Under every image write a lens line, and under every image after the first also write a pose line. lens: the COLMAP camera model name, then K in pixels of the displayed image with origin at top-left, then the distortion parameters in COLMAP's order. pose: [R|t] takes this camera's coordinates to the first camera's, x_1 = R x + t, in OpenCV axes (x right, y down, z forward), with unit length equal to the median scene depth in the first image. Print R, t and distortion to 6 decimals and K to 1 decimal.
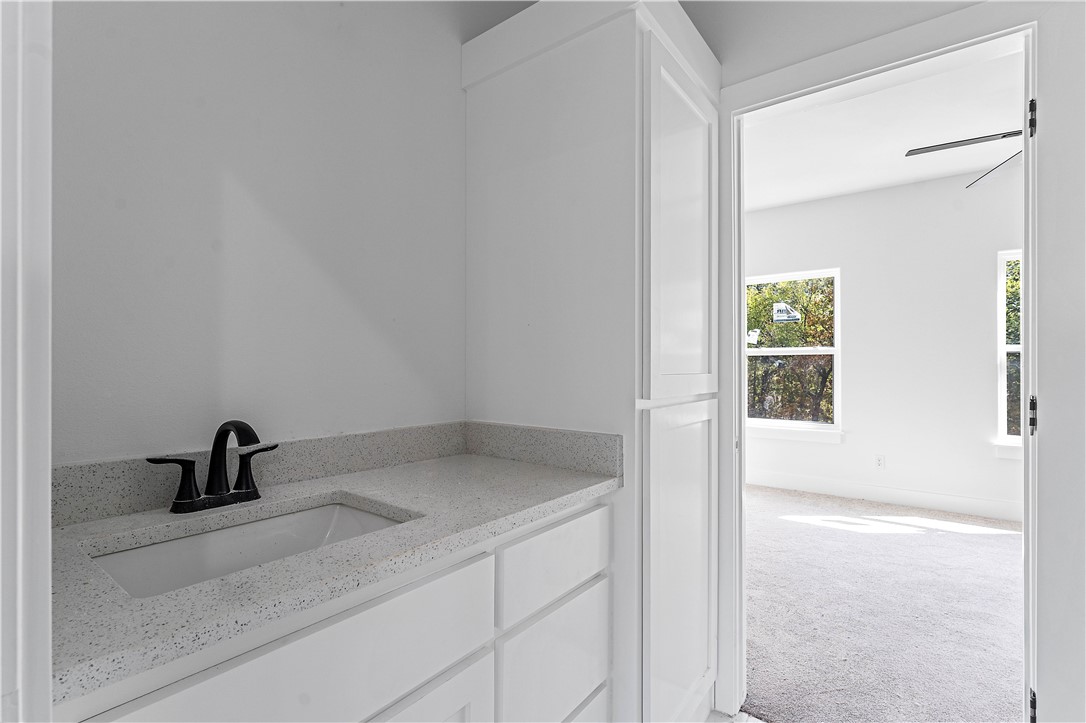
lens RADIAL K [[499.1, 0, 543.0], [0, 499.1, 361.5], [0, 0, 1]] dist [-0.000599, -0.000045]
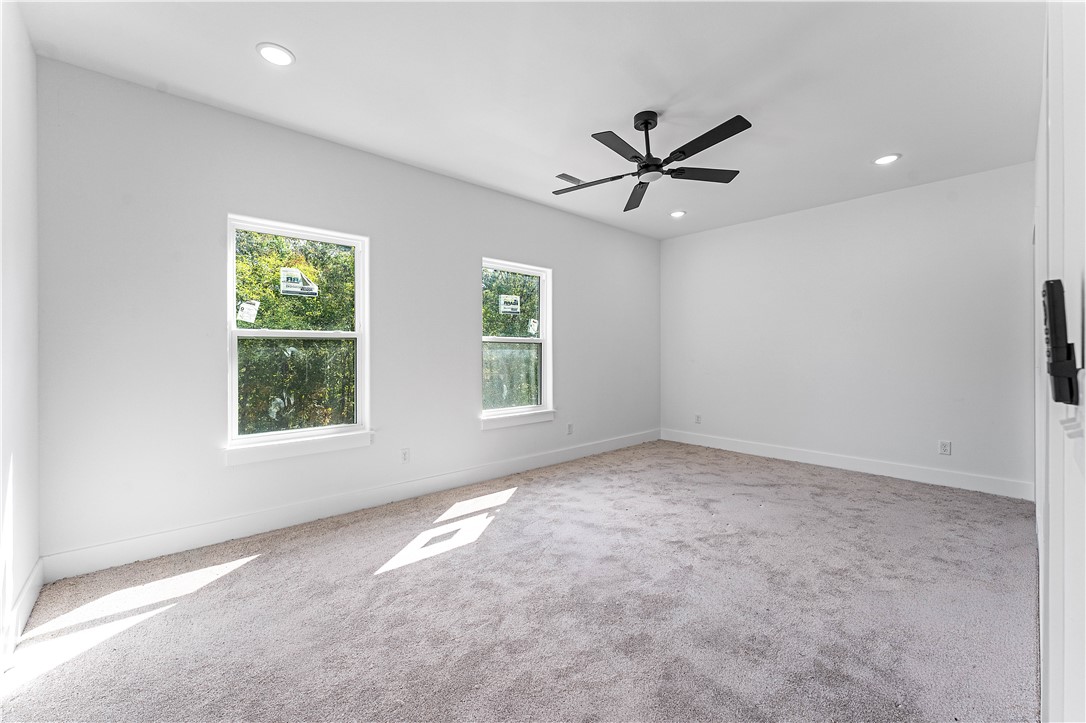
lens RADIAL K [[434.0, 0, 540.1], [0, 434.0, 351.3], [0, 0, 1]] dist [-0.000515, -0.000038]
pose [[0.198817, -0.001847, 0.980035, -0.070905], [-0.001251, 0.999997, 0.002138, 0.001950], [-0.980036, -0.001651, 0.198814, 0.571922]]
